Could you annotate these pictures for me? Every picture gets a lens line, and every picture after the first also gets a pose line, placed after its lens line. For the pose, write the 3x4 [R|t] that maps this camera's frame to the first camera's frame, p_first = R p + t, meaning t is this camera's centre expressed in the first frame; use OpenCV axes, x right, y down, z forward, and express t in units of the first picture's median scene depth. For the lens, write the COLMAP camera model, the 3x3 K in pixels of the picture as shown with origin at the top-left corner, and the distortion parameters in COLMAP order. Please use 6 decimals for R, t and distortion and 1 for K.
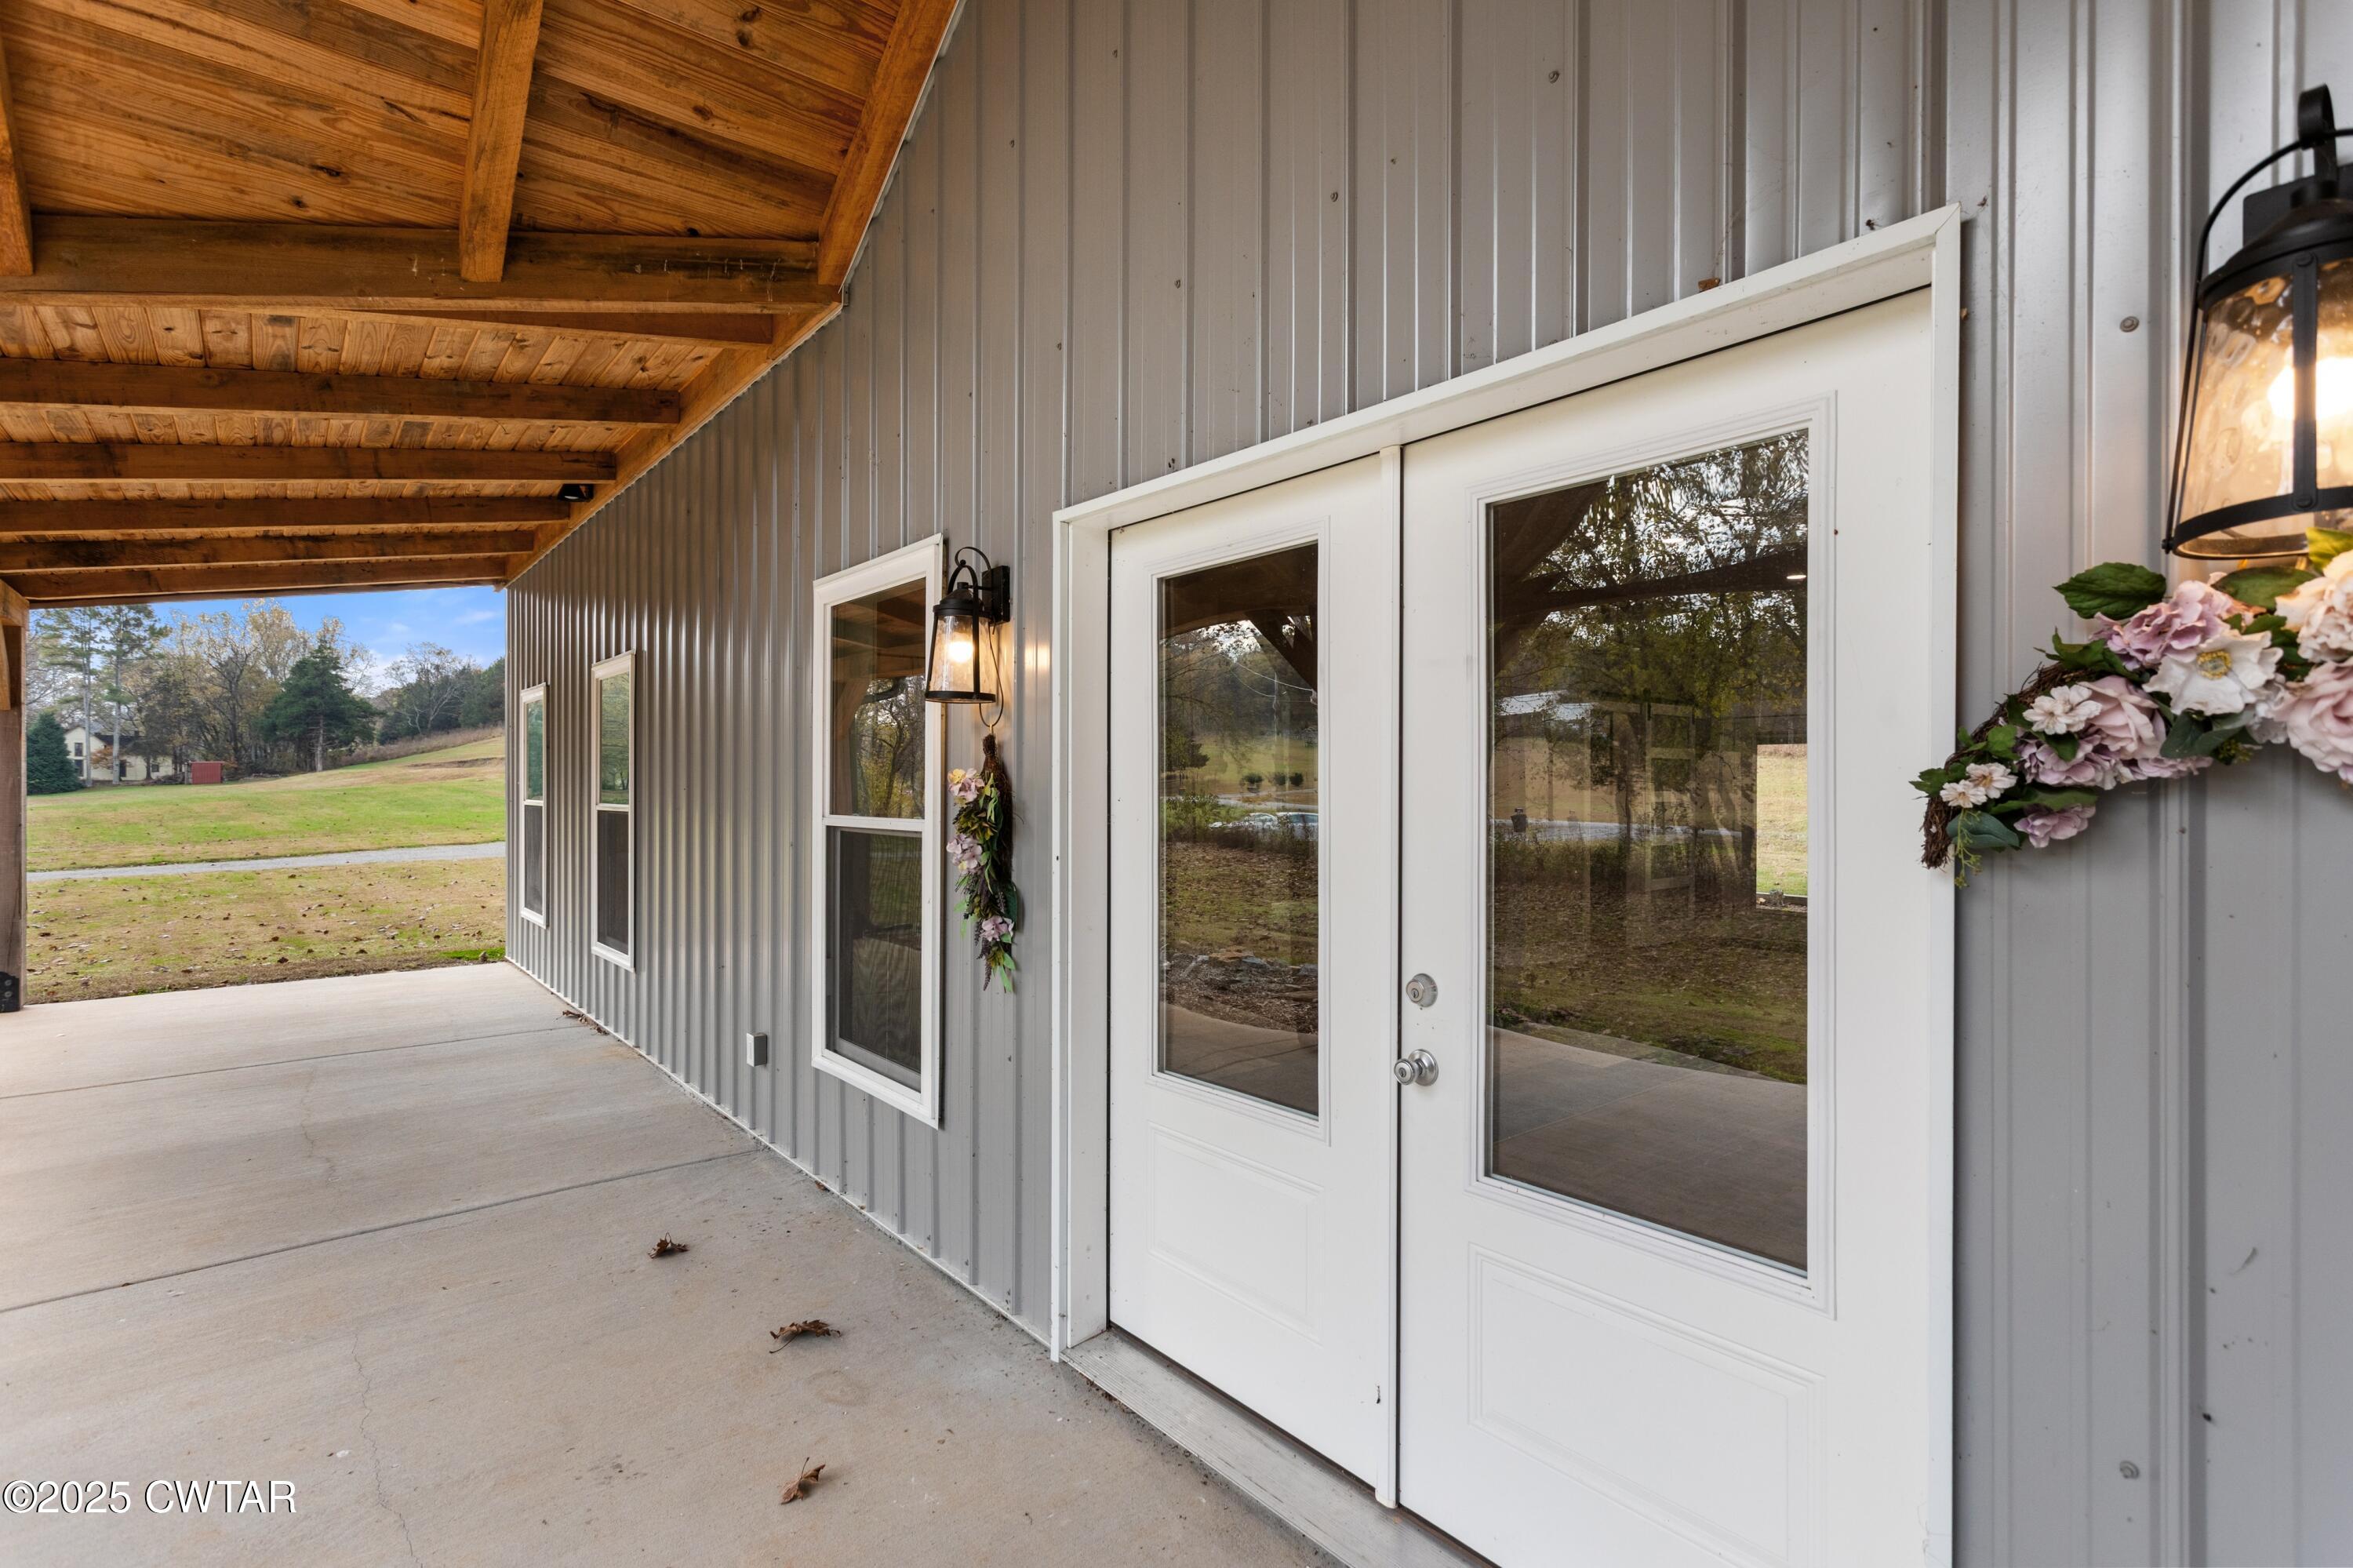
lens RADIAL K [[1120.0, 0, 1173.2], [0, 1120.0, 791.2], [0, 0, 1]] dist [0.005612, 0.001624]
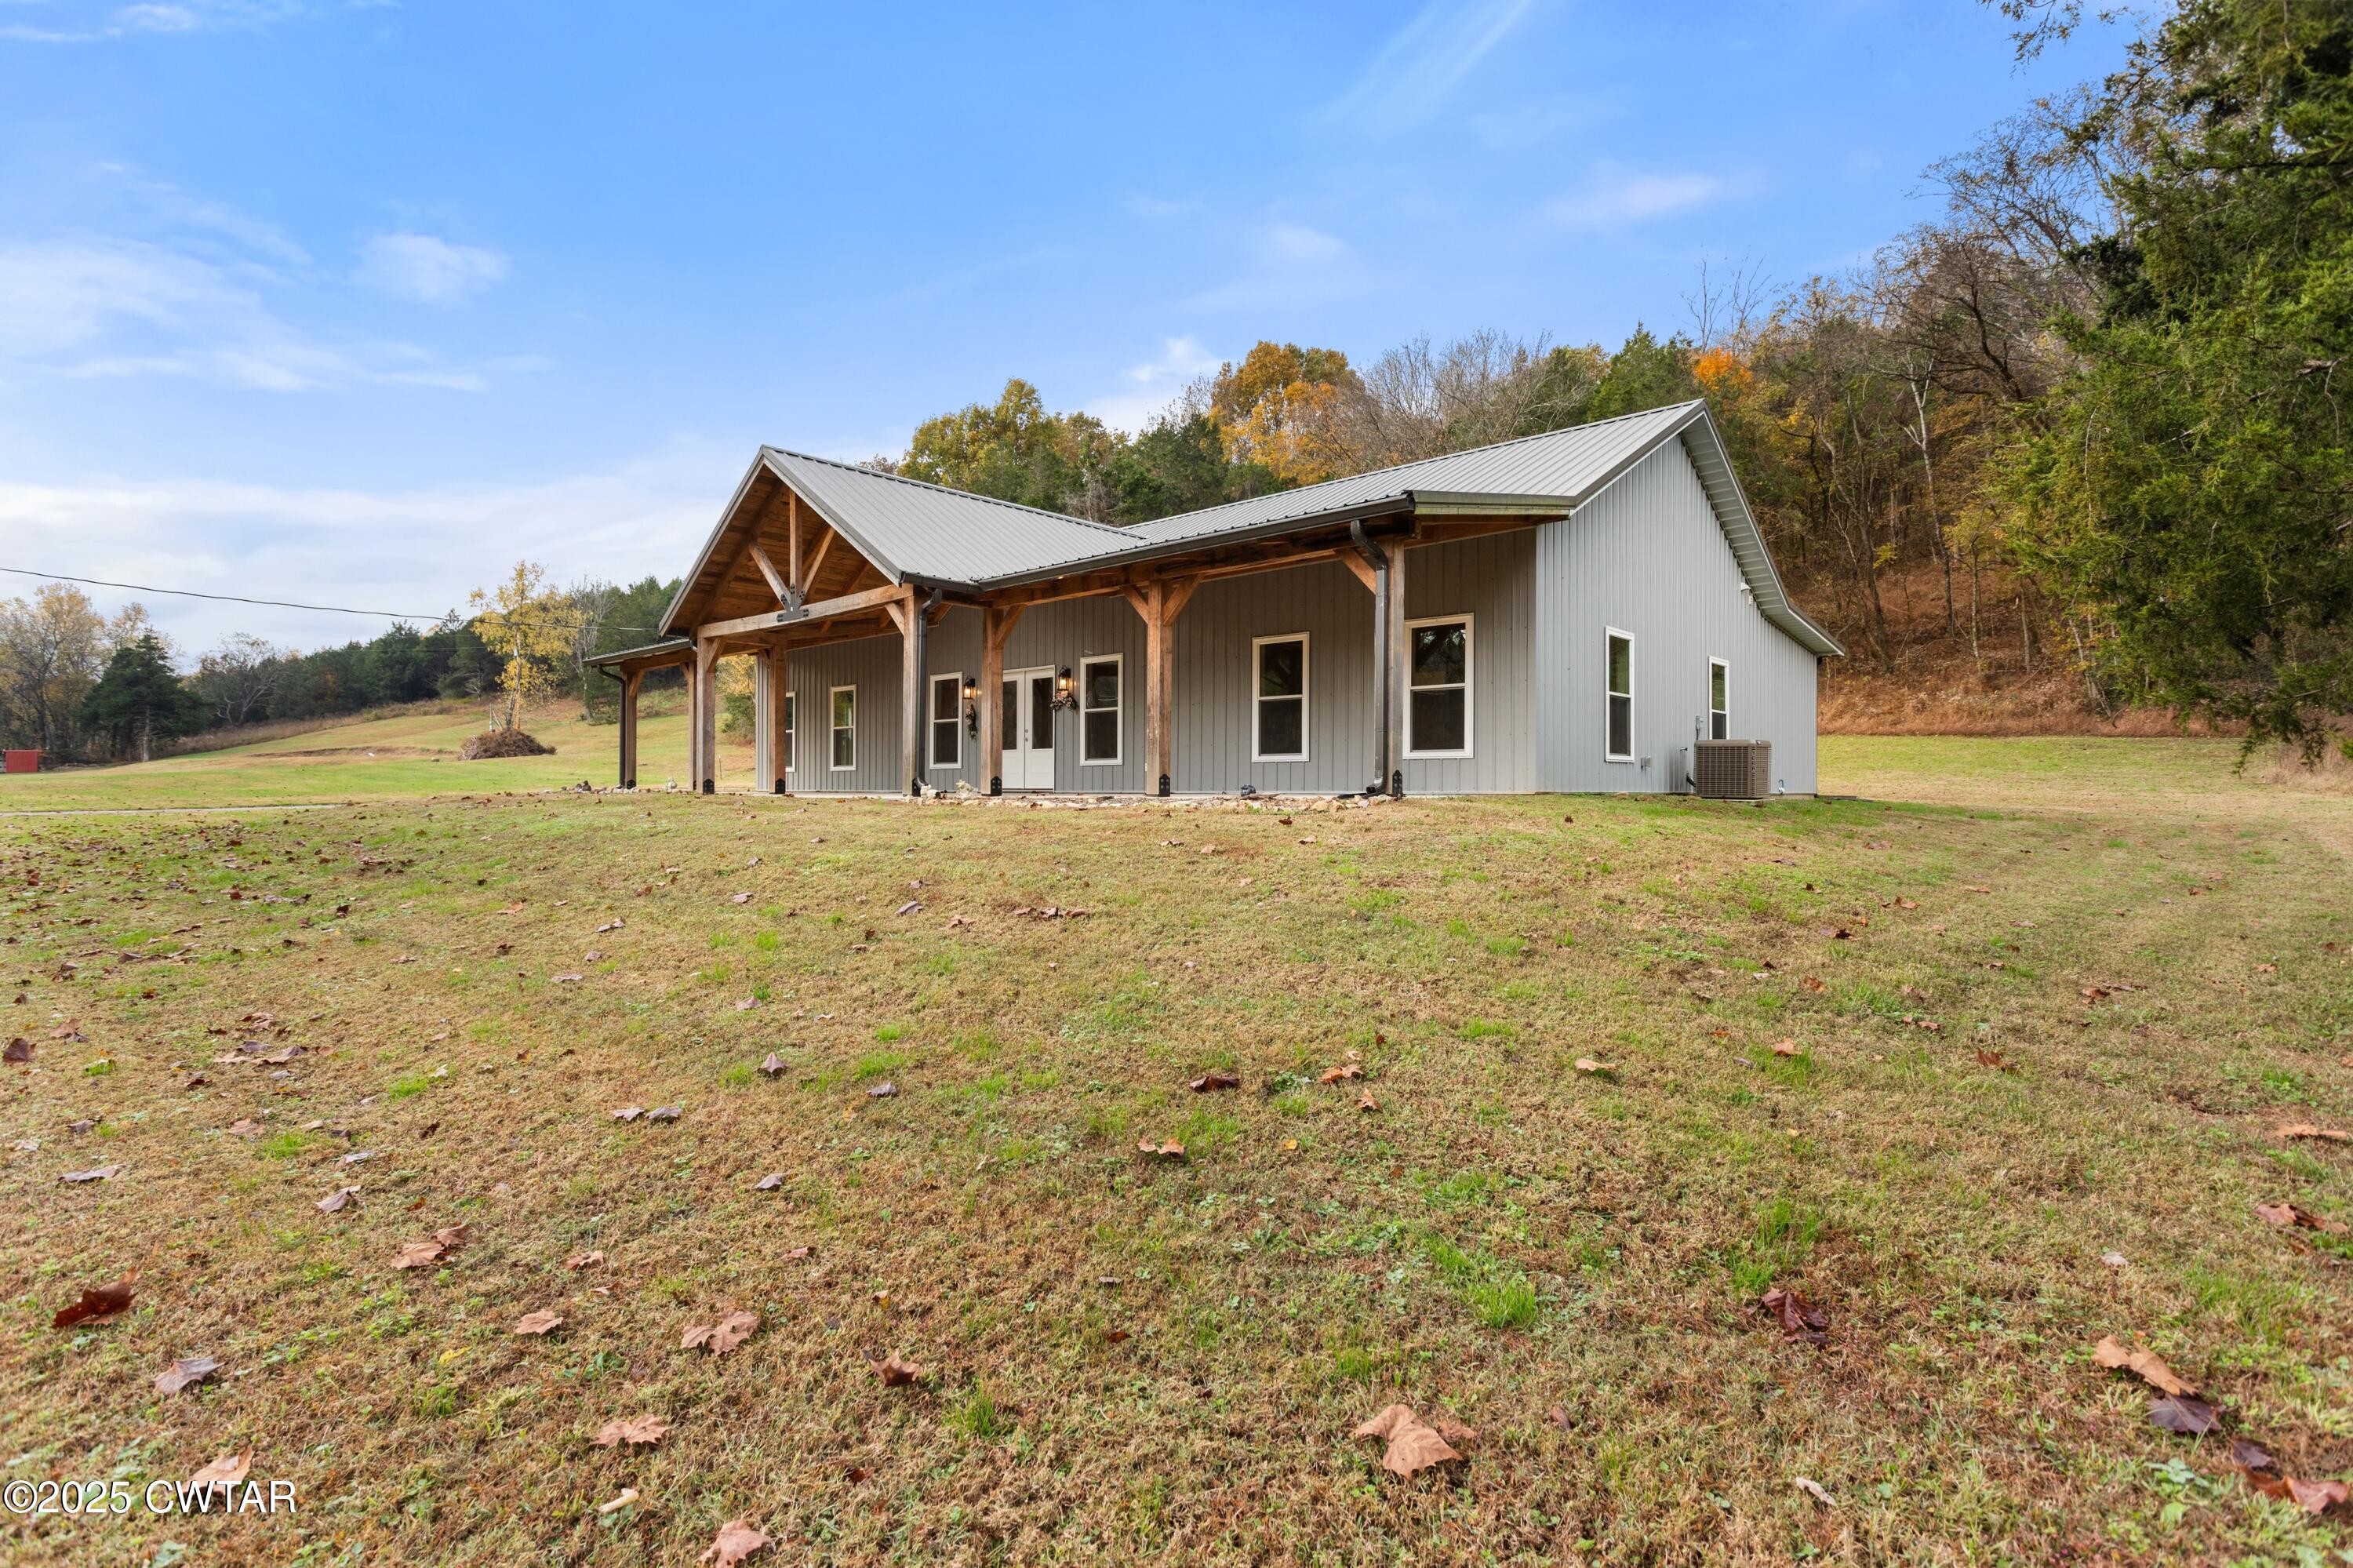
lens RADIAL K [[1120.0, 0, 1174.5], [0, 1120.0, 786.8], [0, 0, 1]] dist [0.005612, 0.001624]
pose [[0.989387, 0.002718, 0.145276, 0.031989], [-0.001746, 0.999975, -0.006816, 0.263399], [-0.145291, 0.006490, 0.989368, -3.137798]]
